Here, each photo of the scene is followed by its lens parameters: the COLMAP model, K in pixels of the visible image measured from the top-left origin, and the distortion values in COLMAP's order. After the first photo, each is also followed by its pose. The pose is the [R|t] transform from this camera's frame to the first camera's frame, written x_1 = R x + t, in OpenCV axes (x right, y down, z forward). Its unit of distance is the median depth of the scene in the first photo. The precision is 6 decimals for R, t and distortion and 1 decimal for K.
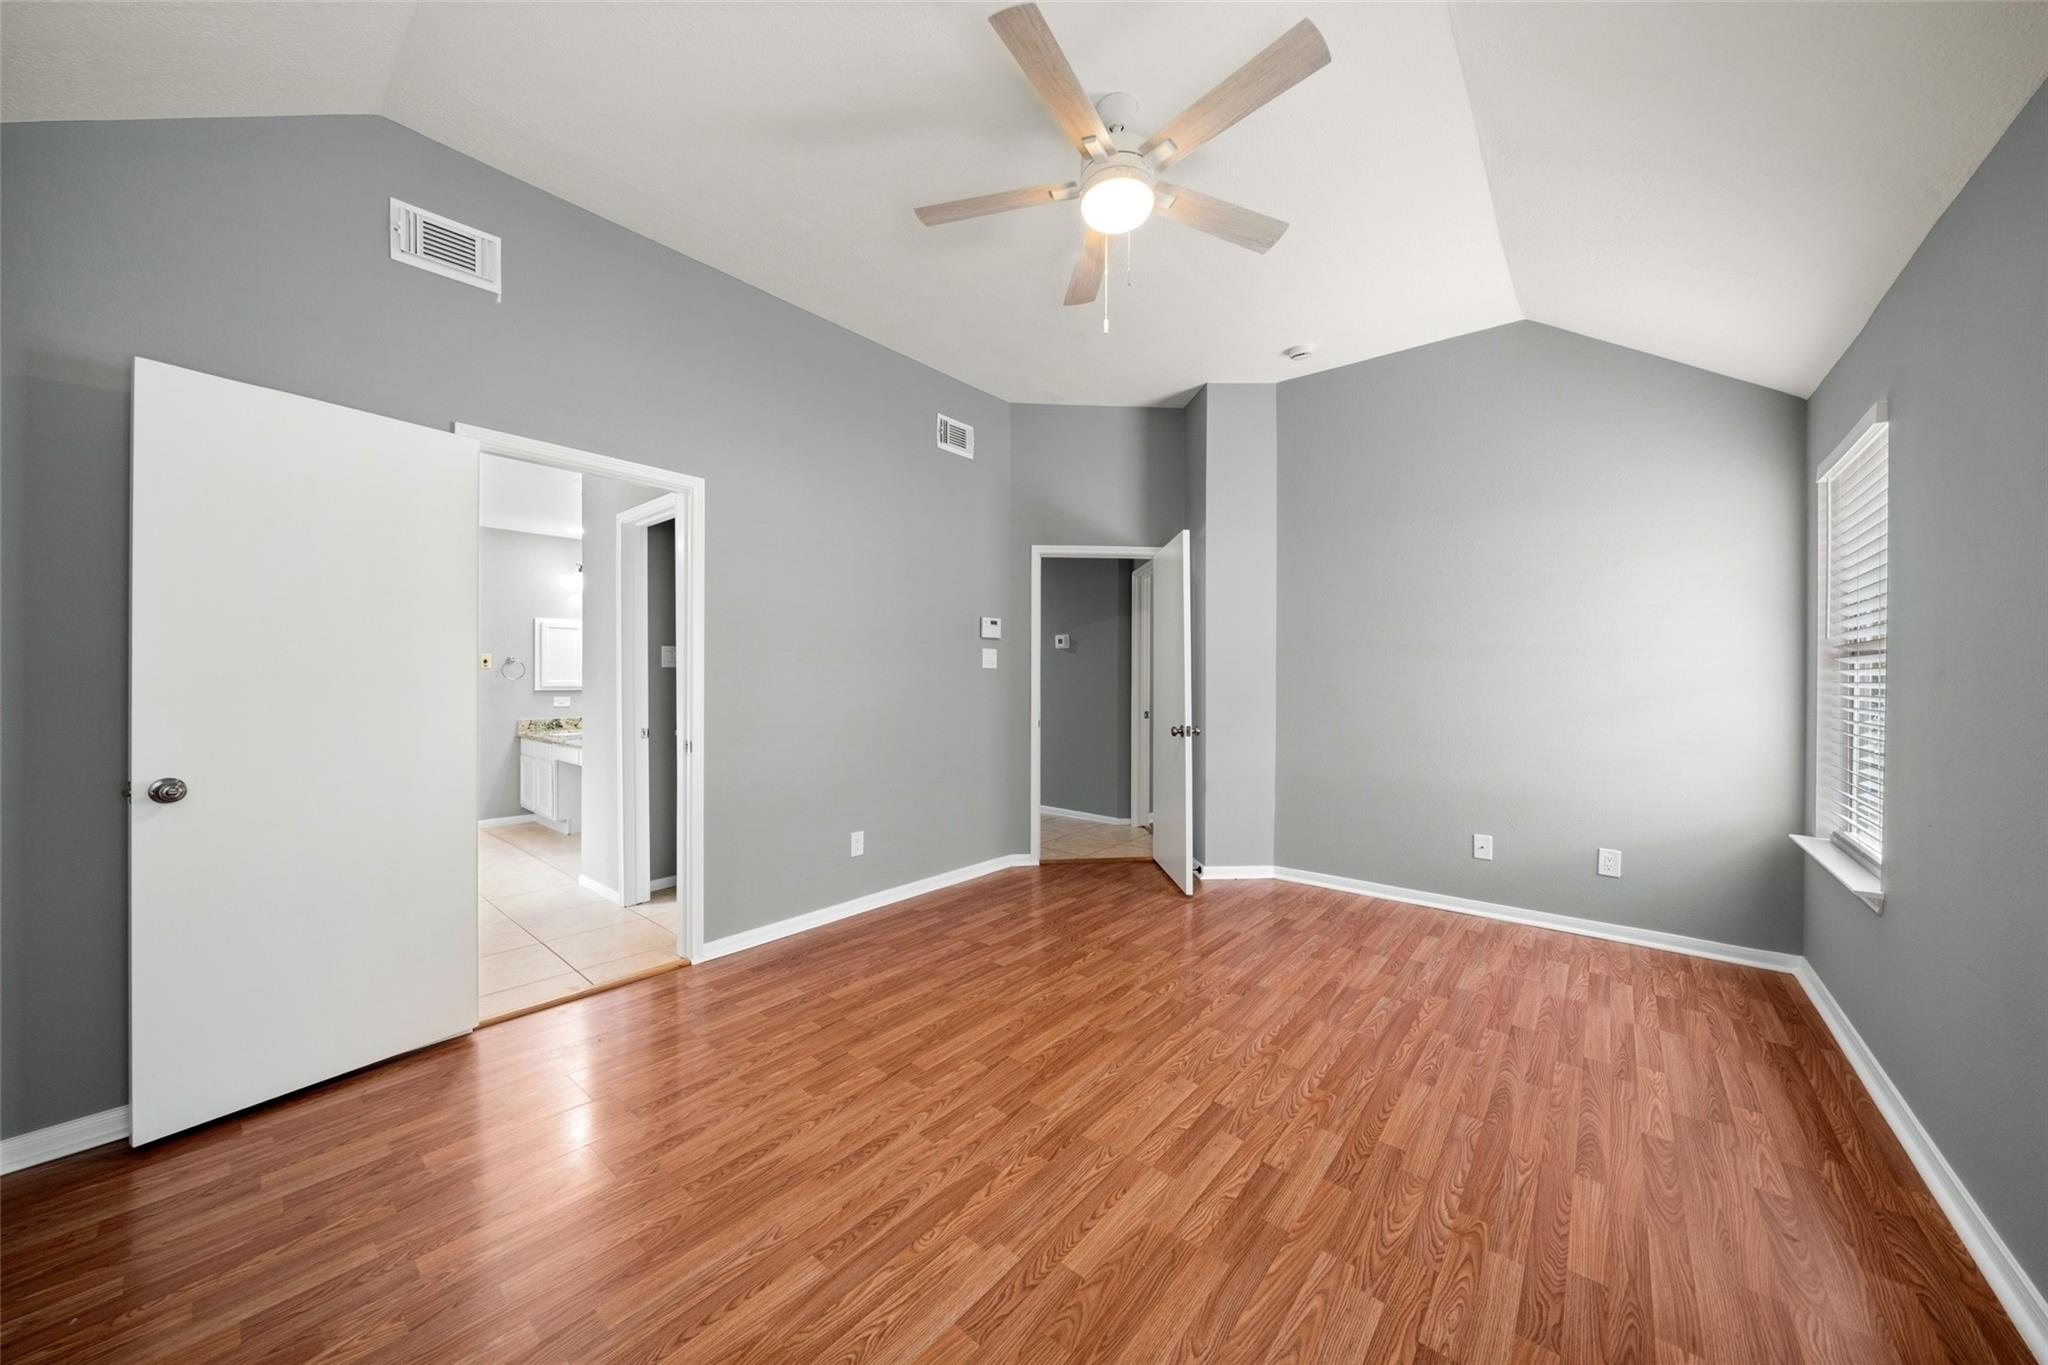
lens RADIAL K [[705.5, 0, 1019.7], [0, 705.5, 680.1], [0, 0, 1]] dist [-0.011272, 0.000813]
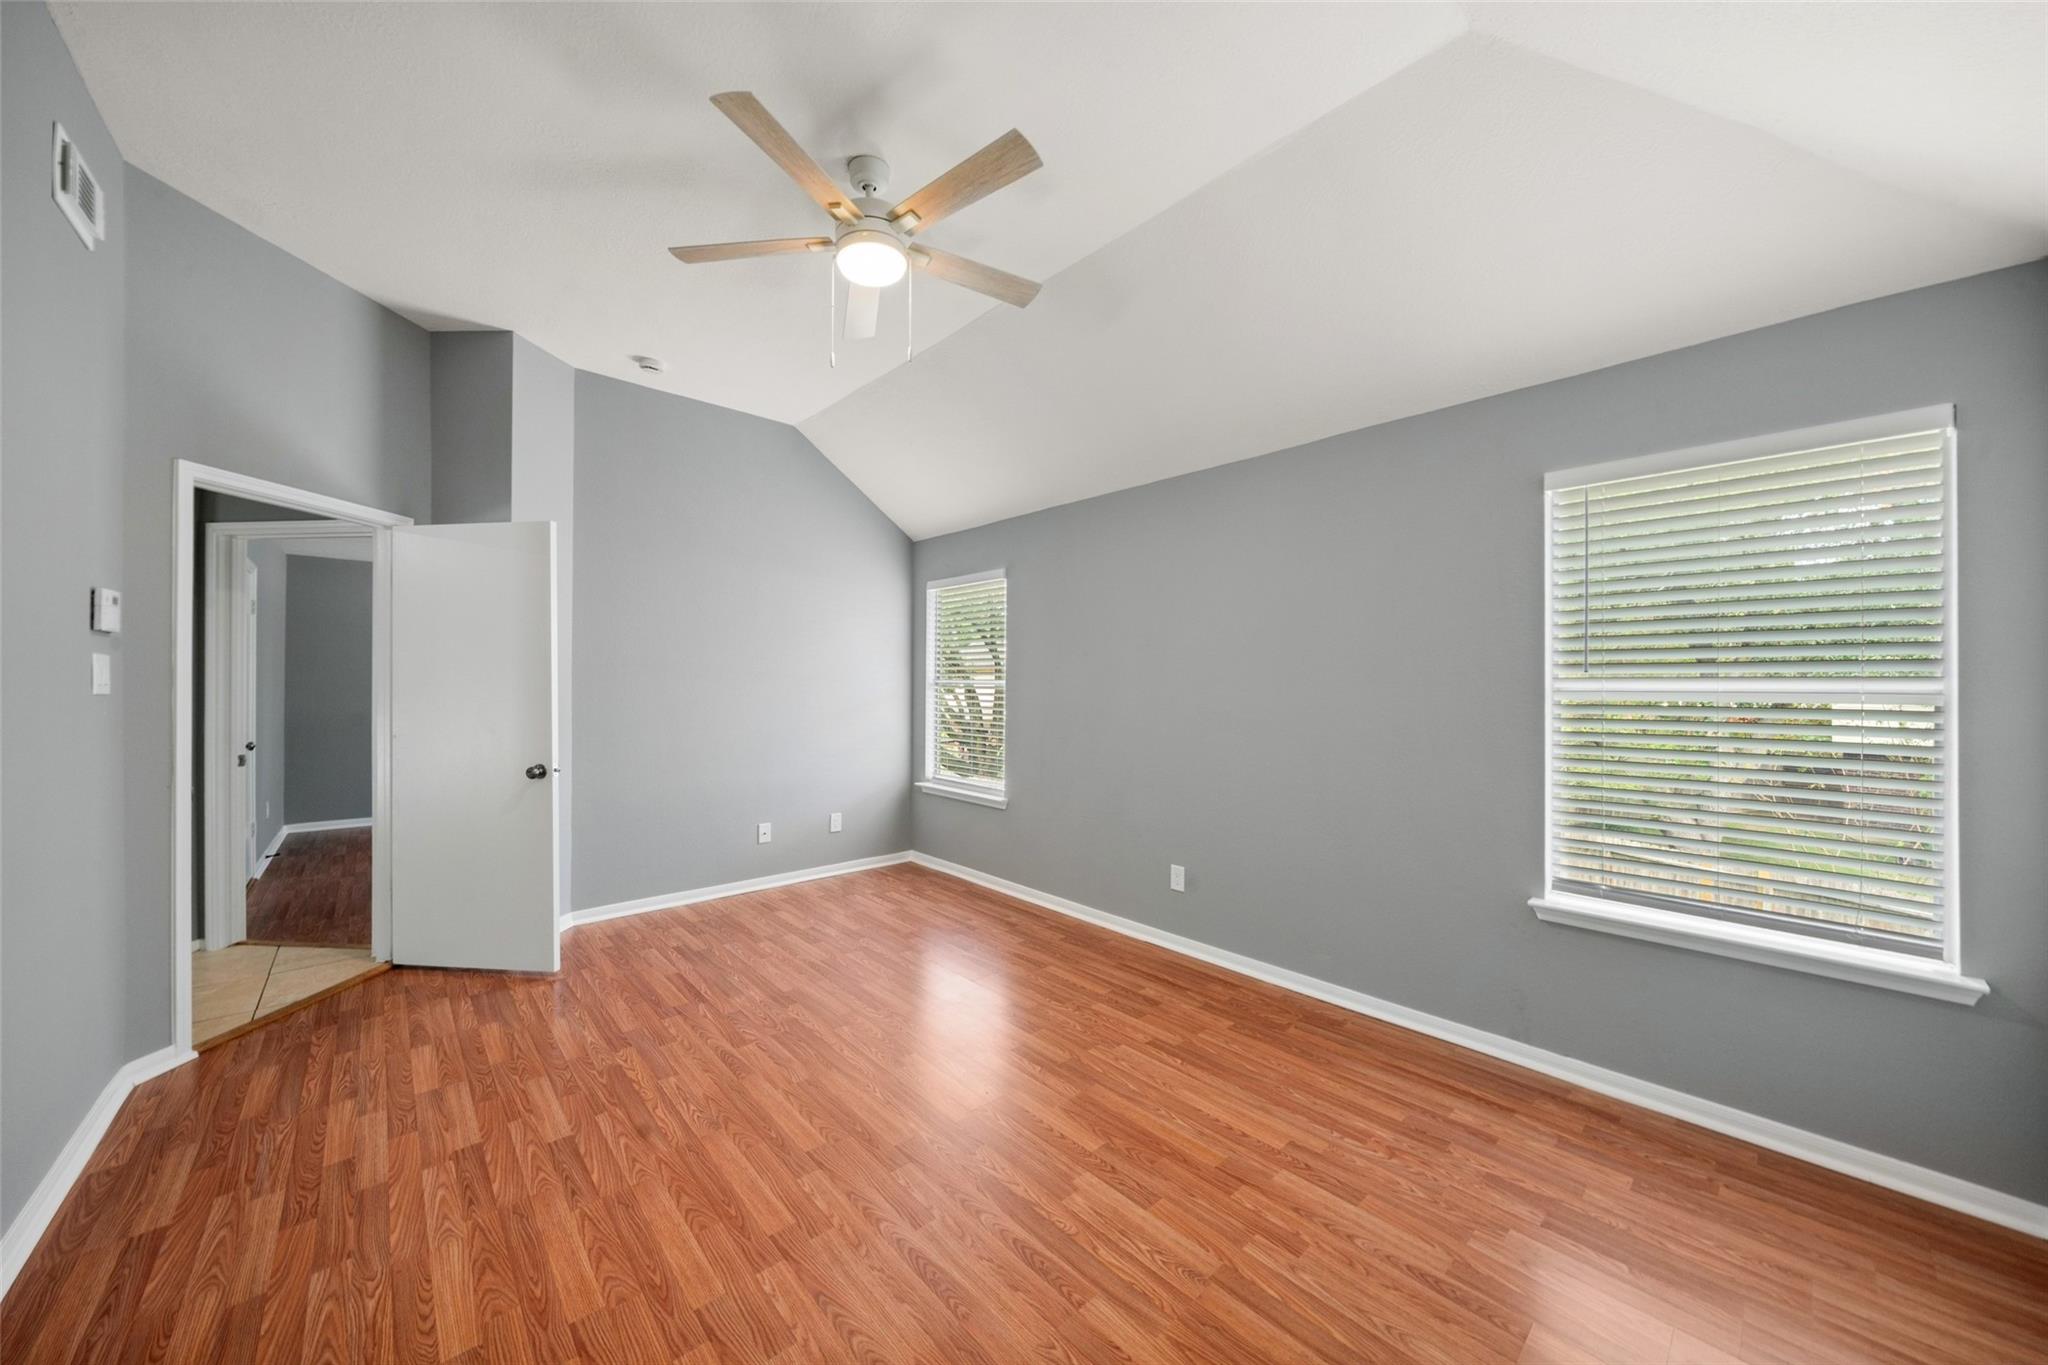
lens RADIAL K [[705.5, 0, 1027.0], [0, 705.5, 680.2], [0, 0, 1]] dist [-0.011272, 0.000813]
pose [[0.131865, 0.002203, 0.991265, -0.613457], [-0.000051, 0.999998, -0.002216, -0.035890], [-0.991268, 0.000241, 0.131865, 0.444567]]
